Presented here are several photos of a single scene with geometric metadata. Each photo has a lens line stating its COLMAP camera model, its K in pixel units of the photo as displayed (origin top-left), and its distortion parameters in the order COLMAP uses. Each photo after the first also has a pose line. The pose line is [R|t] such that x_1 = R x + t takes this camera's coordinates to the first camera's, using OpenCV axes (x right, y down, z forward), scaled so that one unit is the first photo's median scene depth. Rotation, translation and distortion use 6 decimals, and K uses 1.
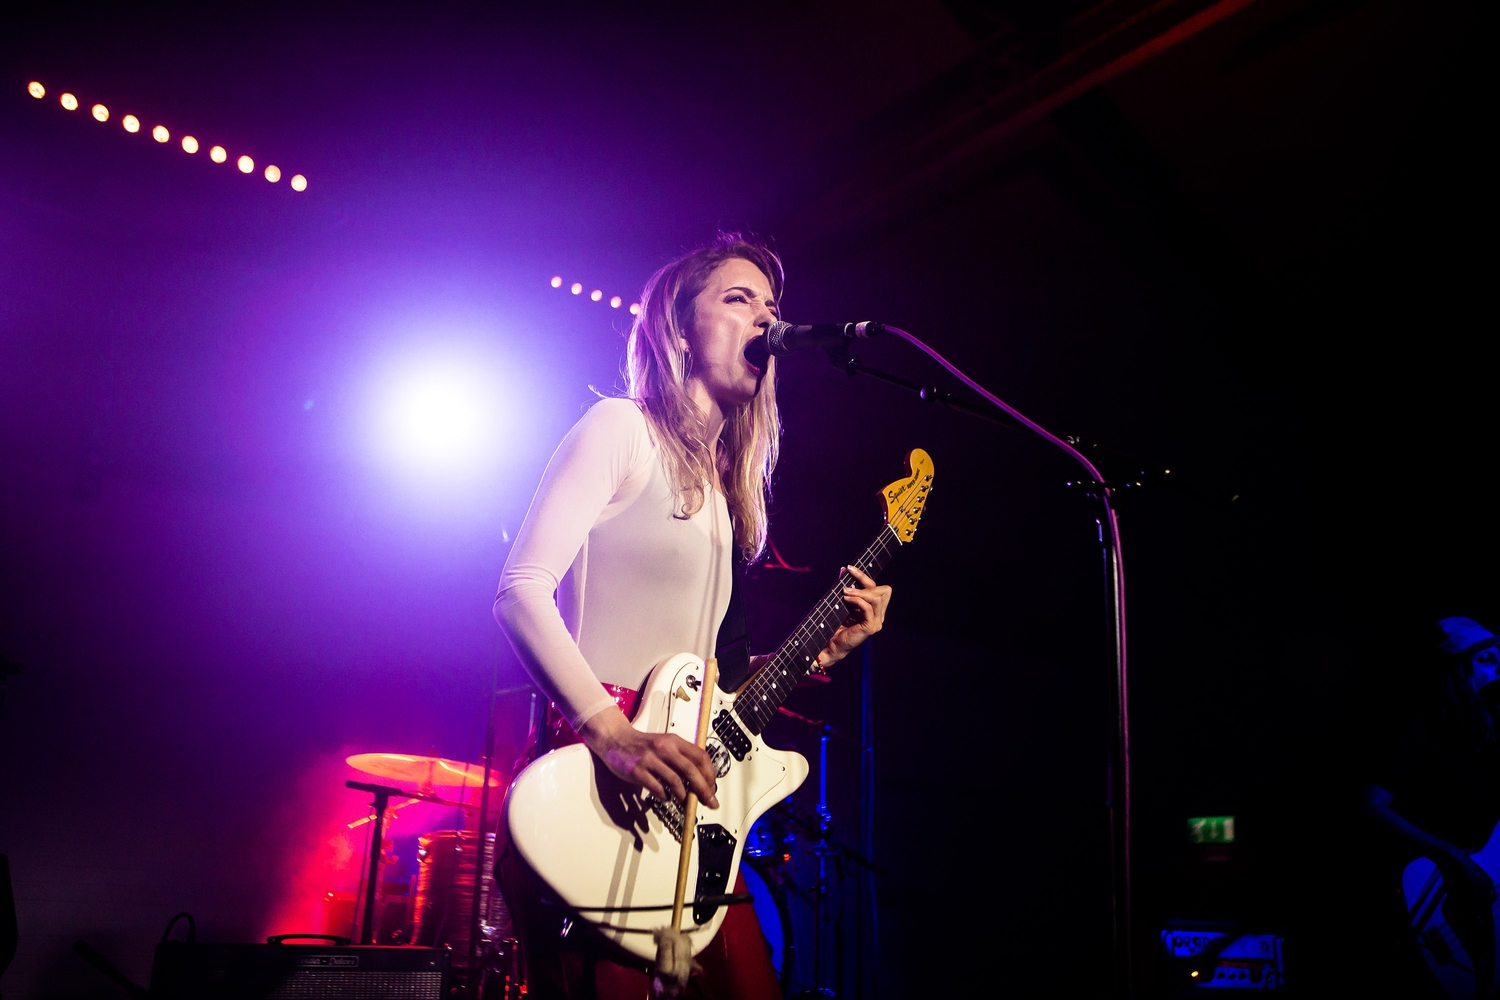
lens RADIAL K [[1402.4, 0, 744.4], [0, 1402.4, 499.7], [0, 0, 1]] dist [-0.021883, 0.000000]
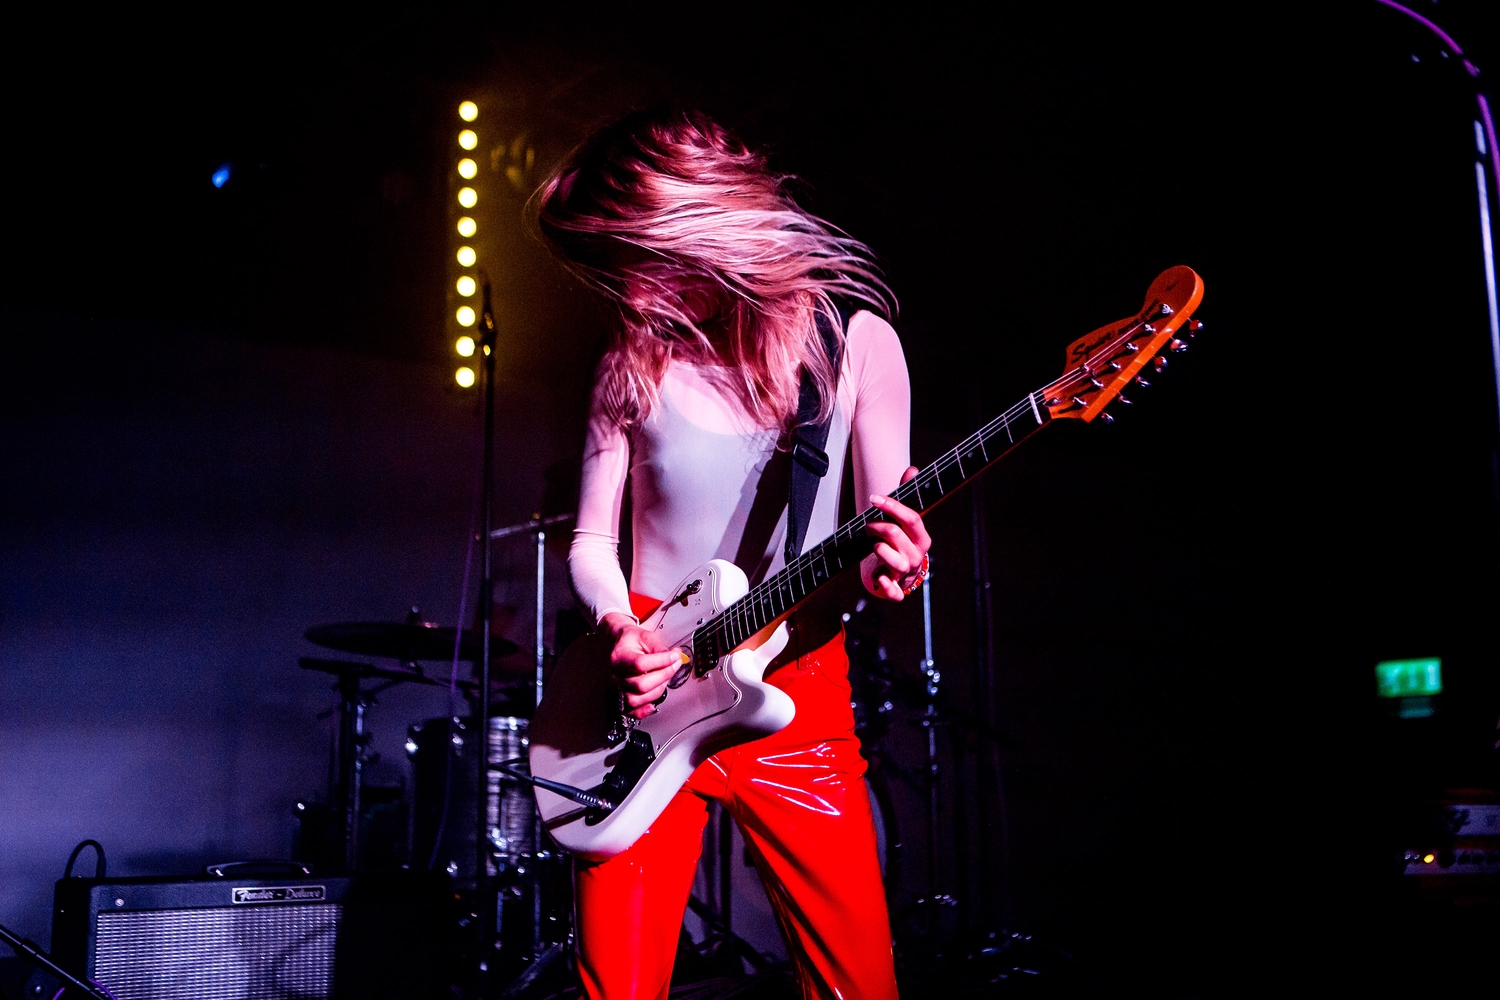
lens RADIAL K [[1648.0, 0, 753.5], [0, 1648.0, 500.1], [0, 0, 1]] dist [0.018037, 0.000000]
pose [[0.998420, -0.049968, -0.025719, -0.011976], [0.052331, 0.993473, 0.101354, 0.035877], [0.020486, -0.102540, 0.994518, 0.118159]]
